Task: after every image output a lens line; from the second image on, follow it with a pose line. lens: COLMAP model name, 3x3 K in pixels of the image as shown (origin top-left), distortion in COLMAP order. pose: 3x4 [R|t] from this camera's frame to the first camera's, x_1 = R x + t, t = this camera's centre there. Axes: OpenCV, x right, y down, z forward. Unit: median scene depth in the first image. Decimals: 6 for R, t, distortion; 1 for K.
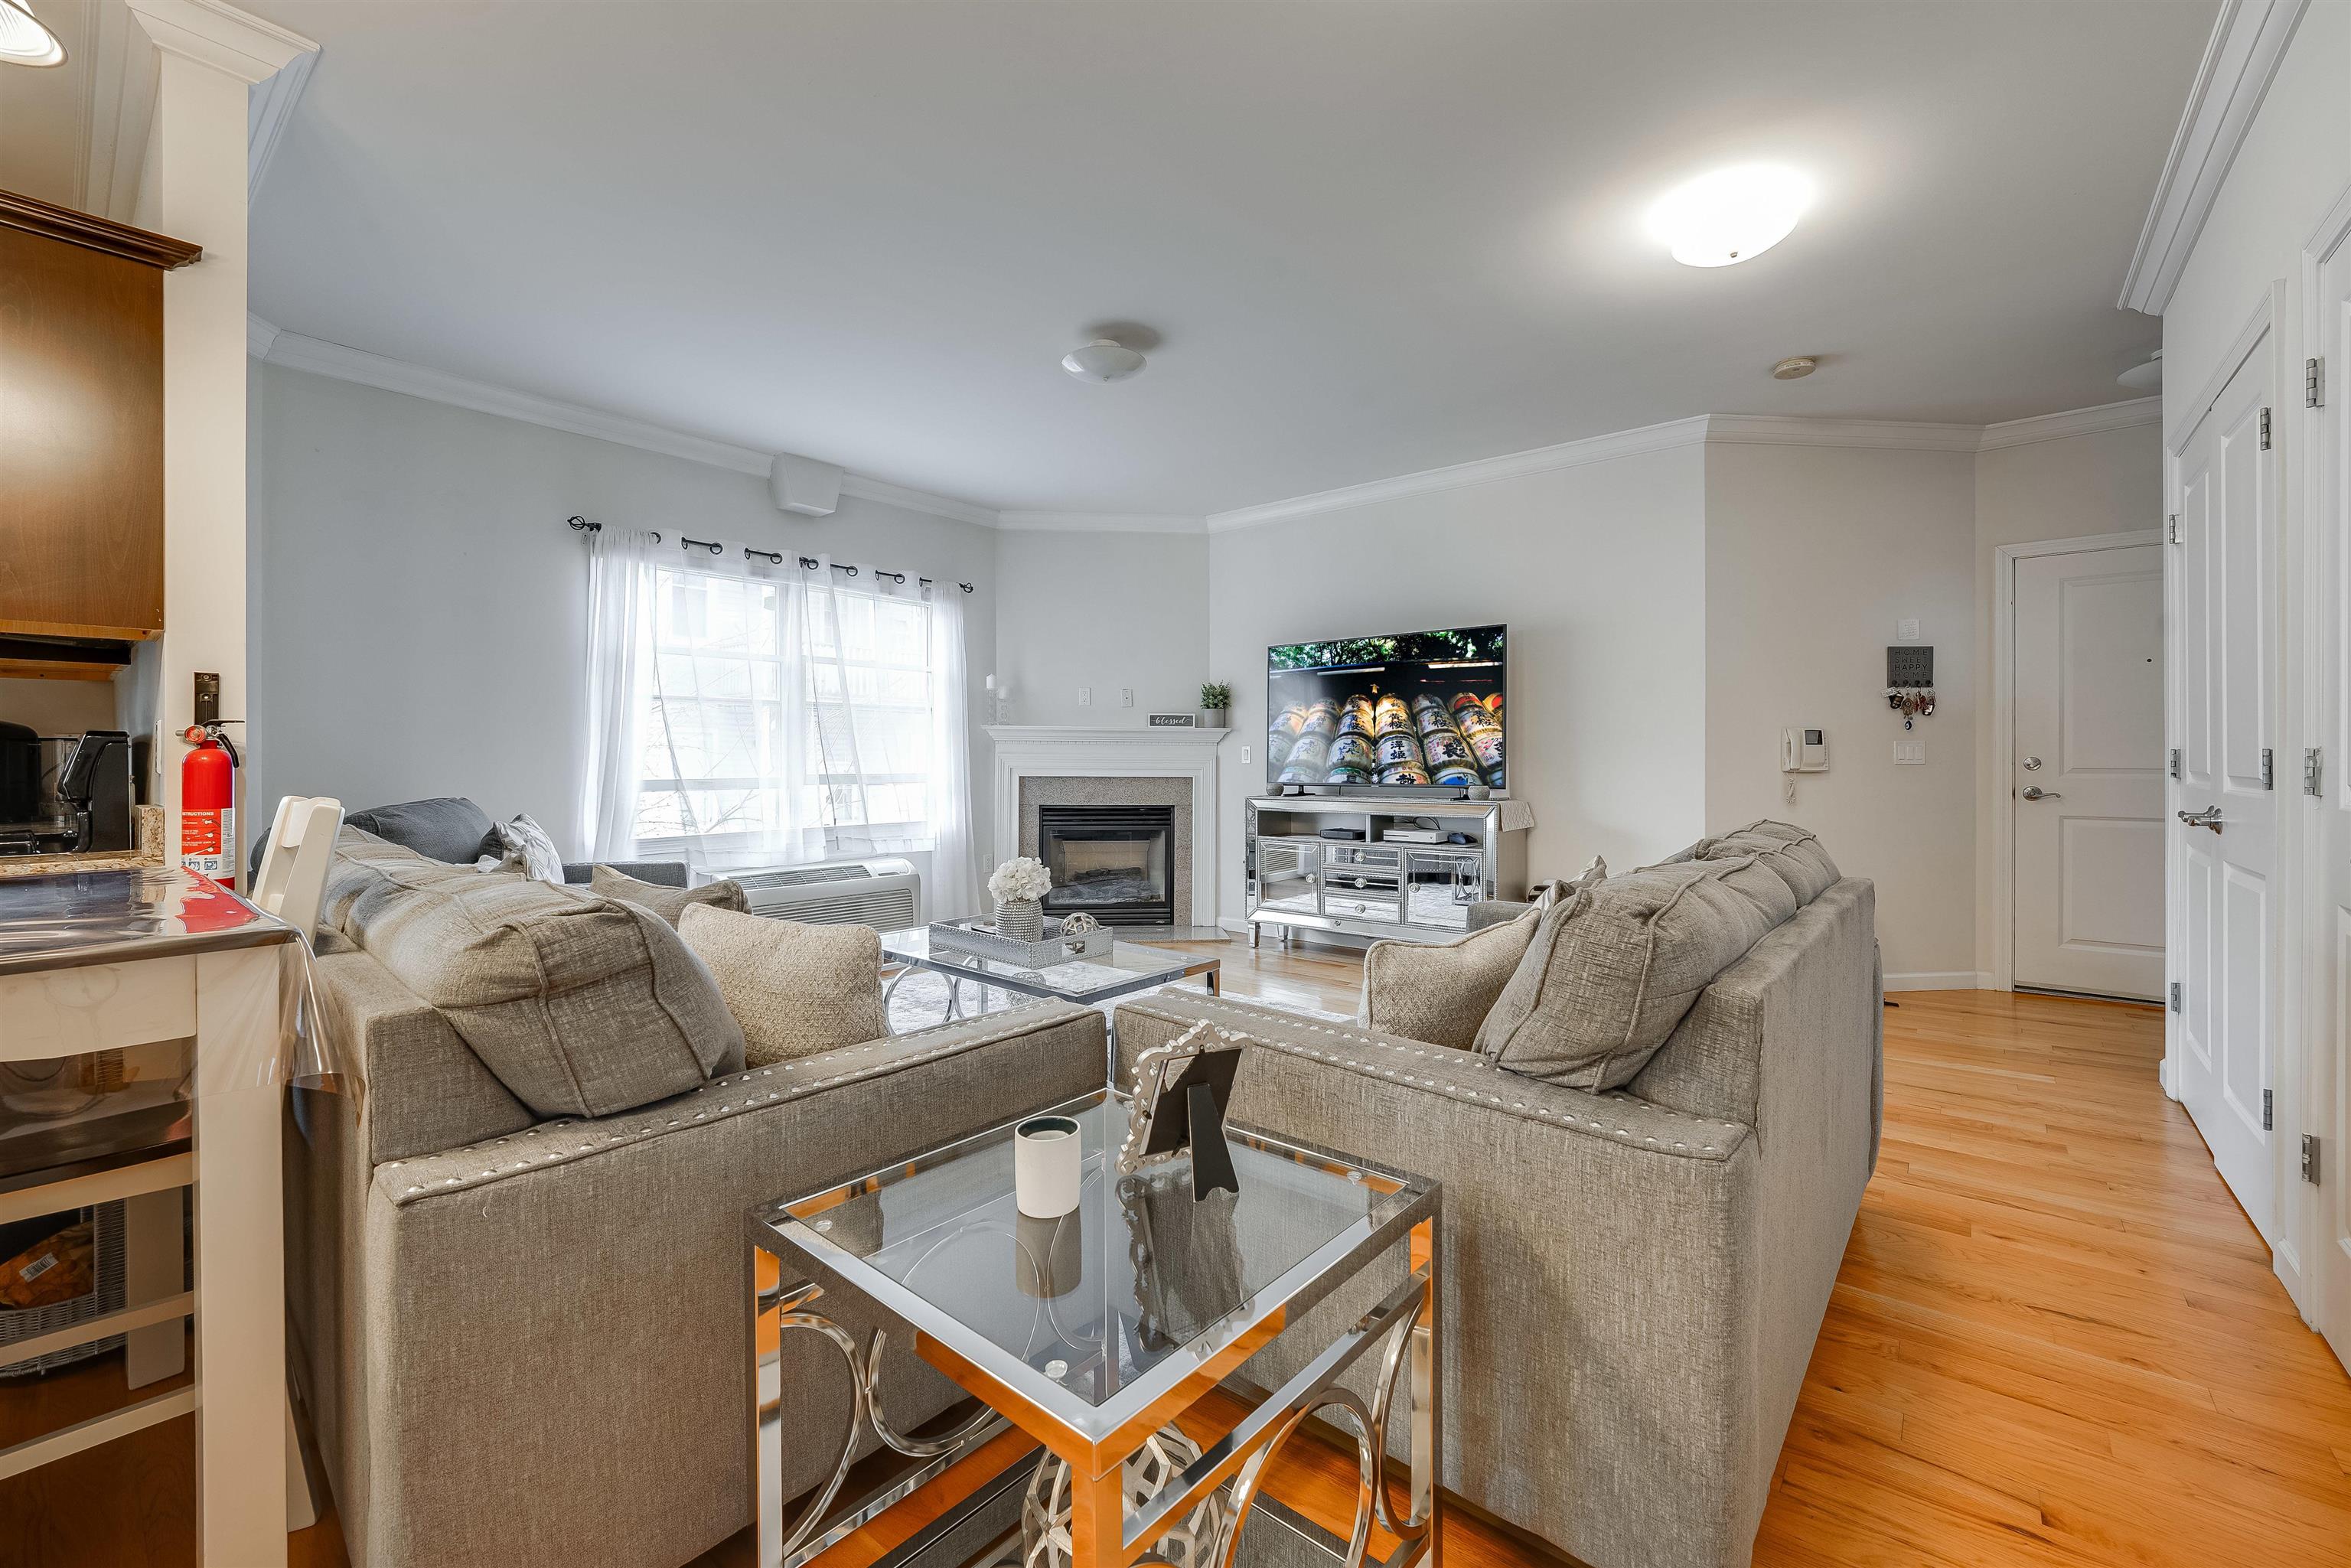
lens RADIAL K [[950.3, 0, 1189.0], [0, 950.3, 774.8], [0, 0, 1]] dist [-0.014363, 0.002465]
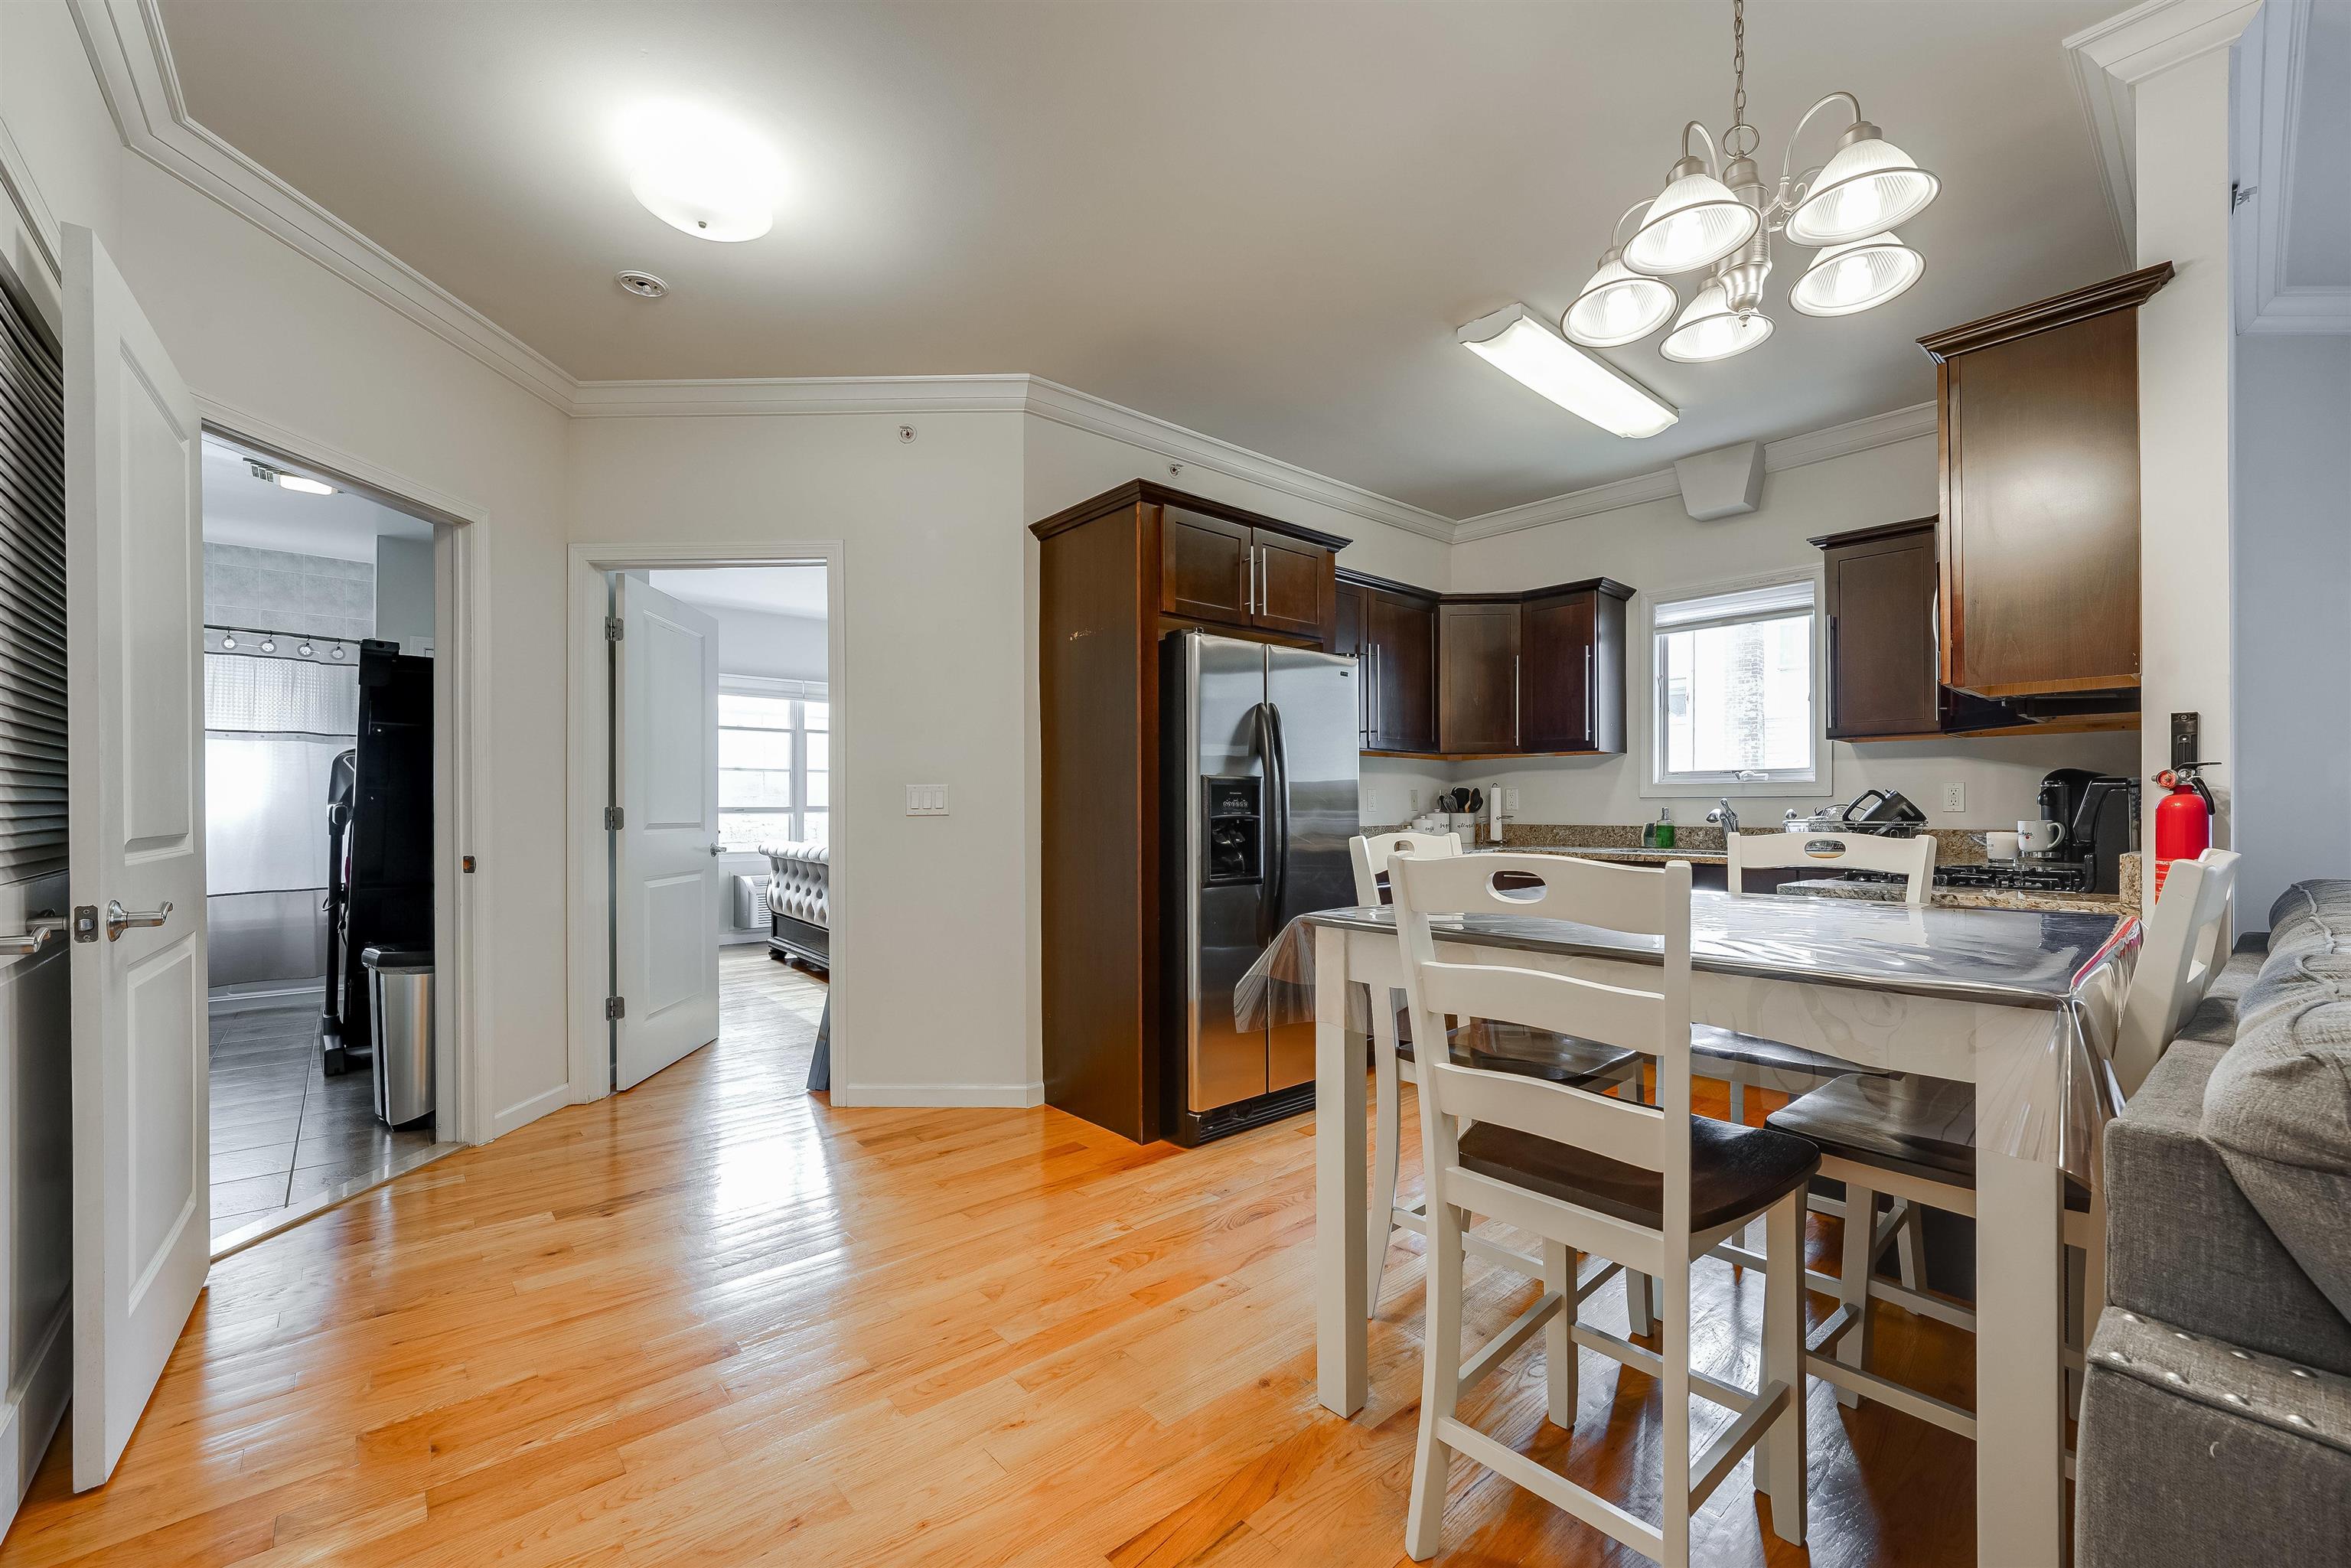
lens RADIAL K [[950.2, 0, 1187.0], [0, 950.2, 807.4], [0, 0, 1]] dist [-0.010100, 0.000863]
pose [[-0.160997, 0.001693, -0.986953, 0.014493], [-0.014066, 0.999893, 0.004009, -0.001848], [0.986855, 0.014528, -0.160956, 0.071582]]
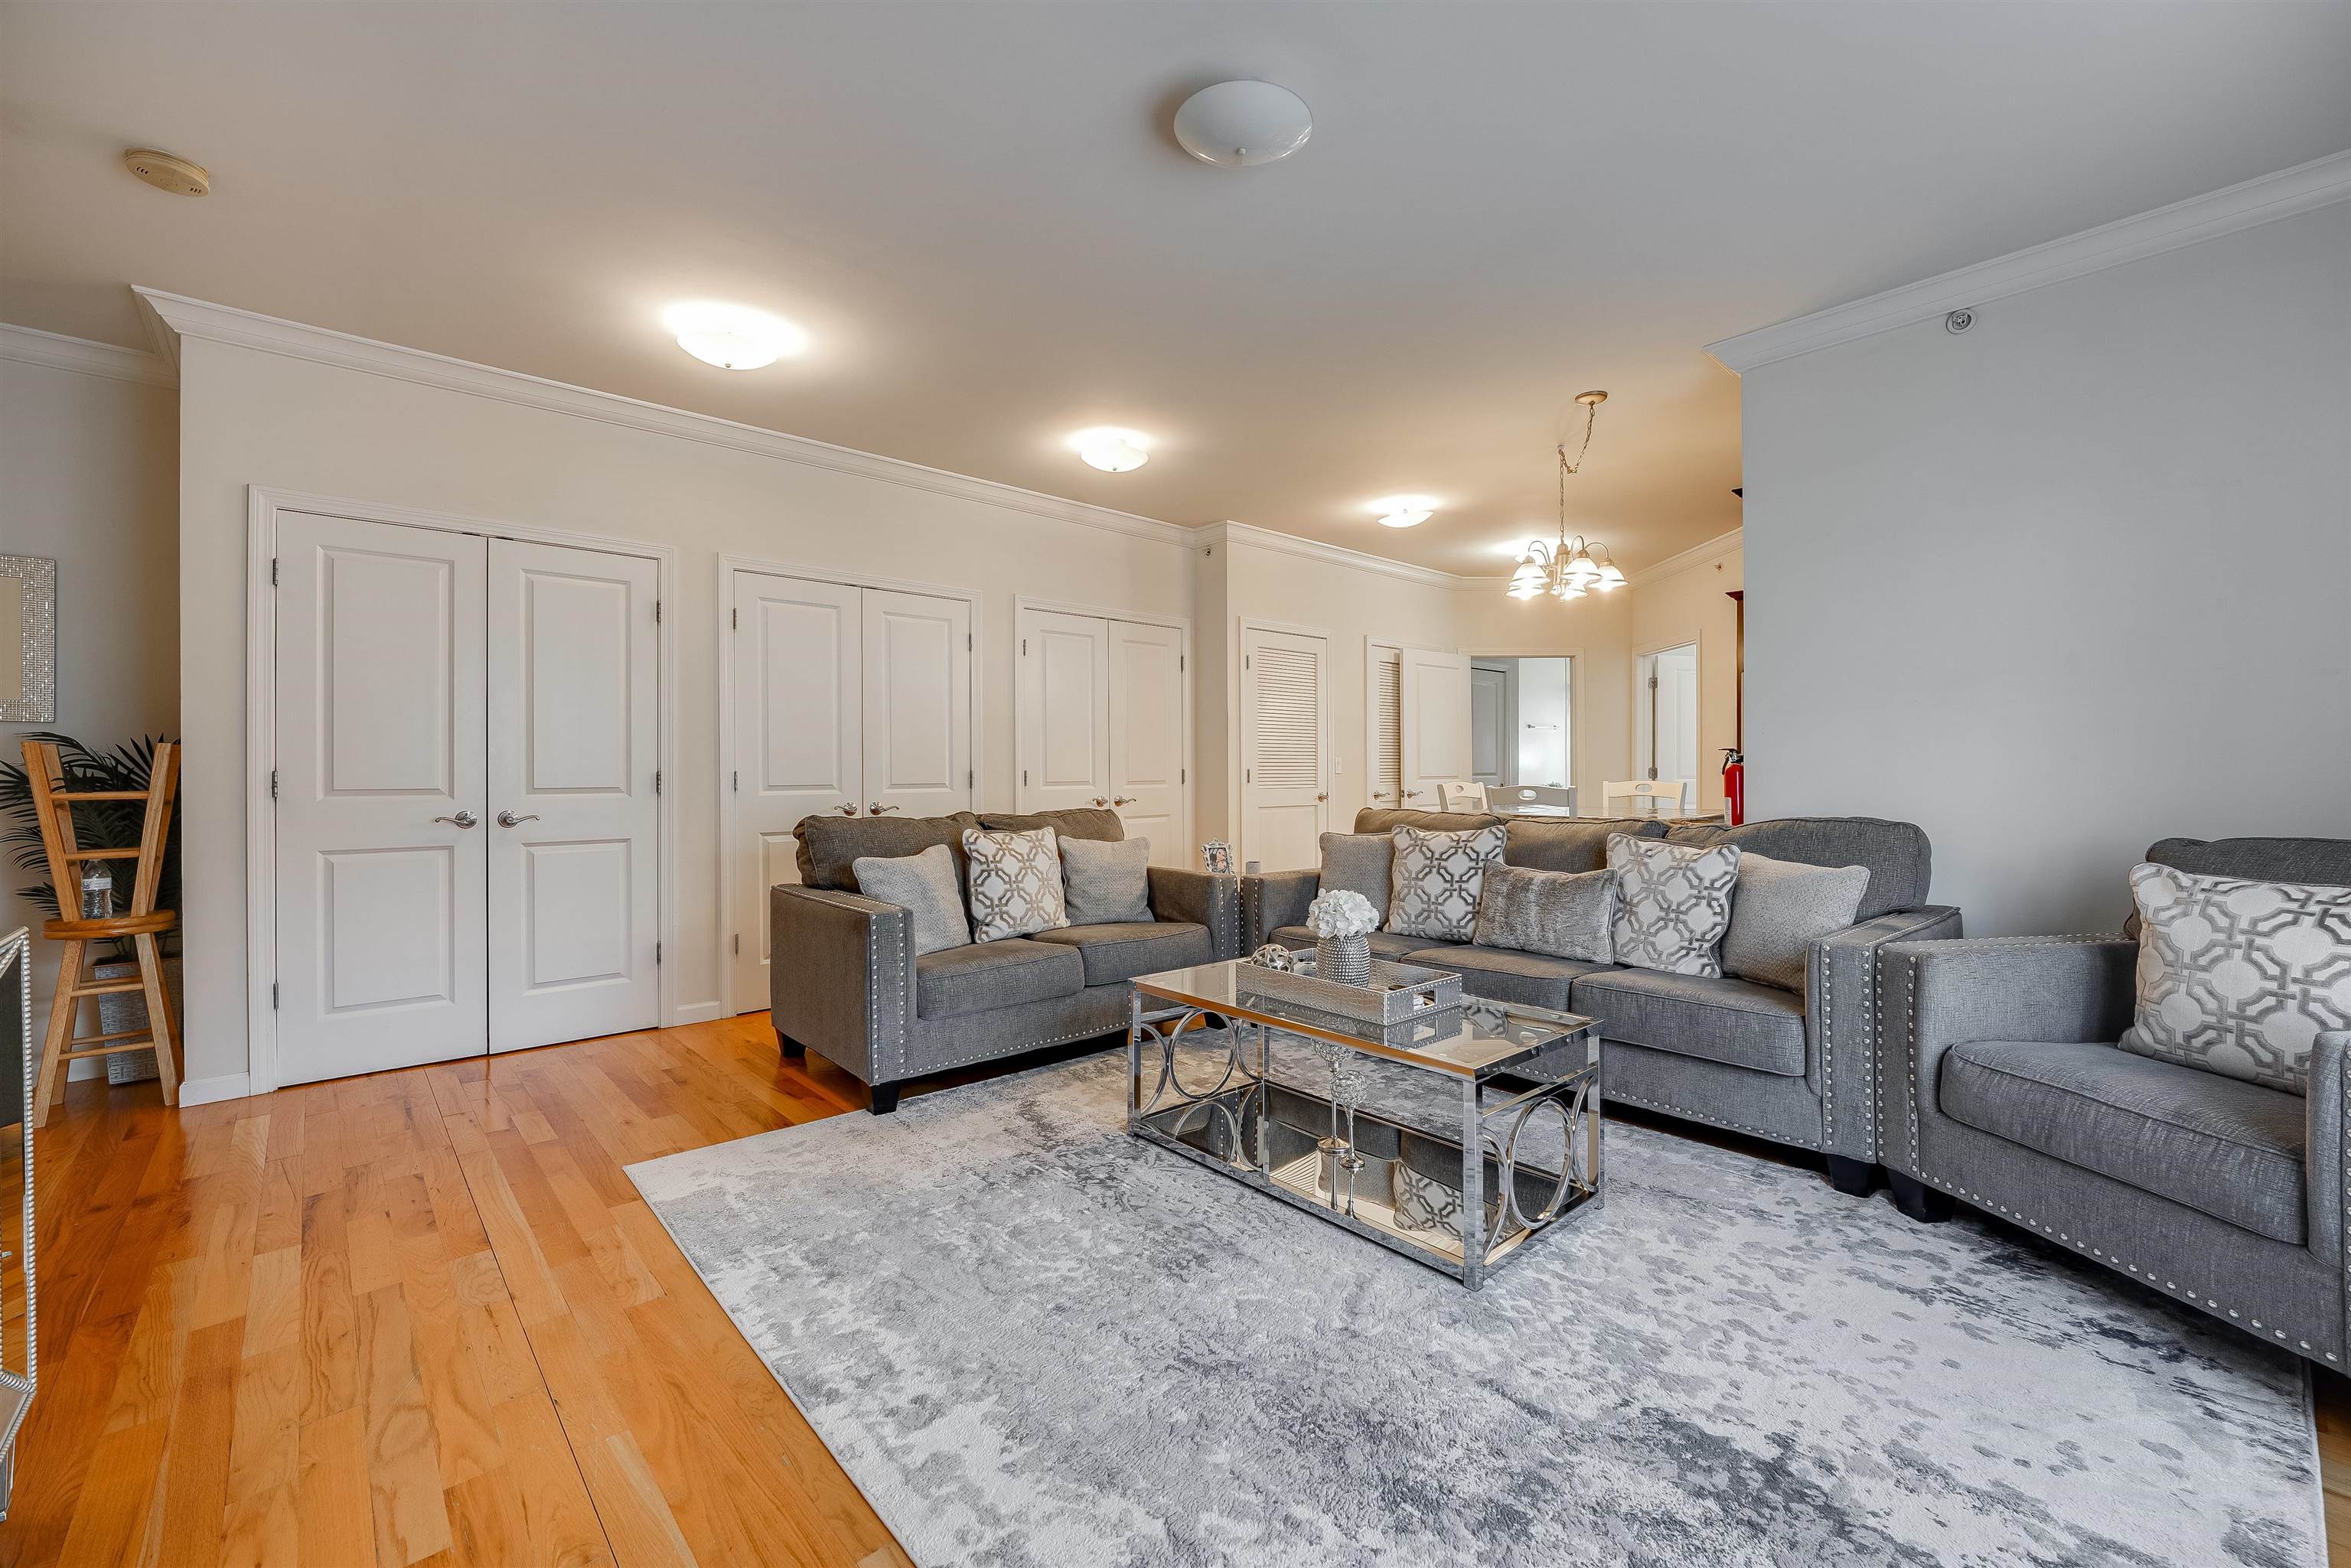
lens RADIAL K [[943.2, 0, 1182.5], [0, 943.2, 774.7], [0, 0, 1]] dist [-0.010690, 0.000311]
pose [[-0.990292, 0.004374, 0.138937, -0.097306], [0.007768, 0.999684, 0.023899, -0.024772], [-0.138789, 0.024746, -0.990013, 1.208683]]
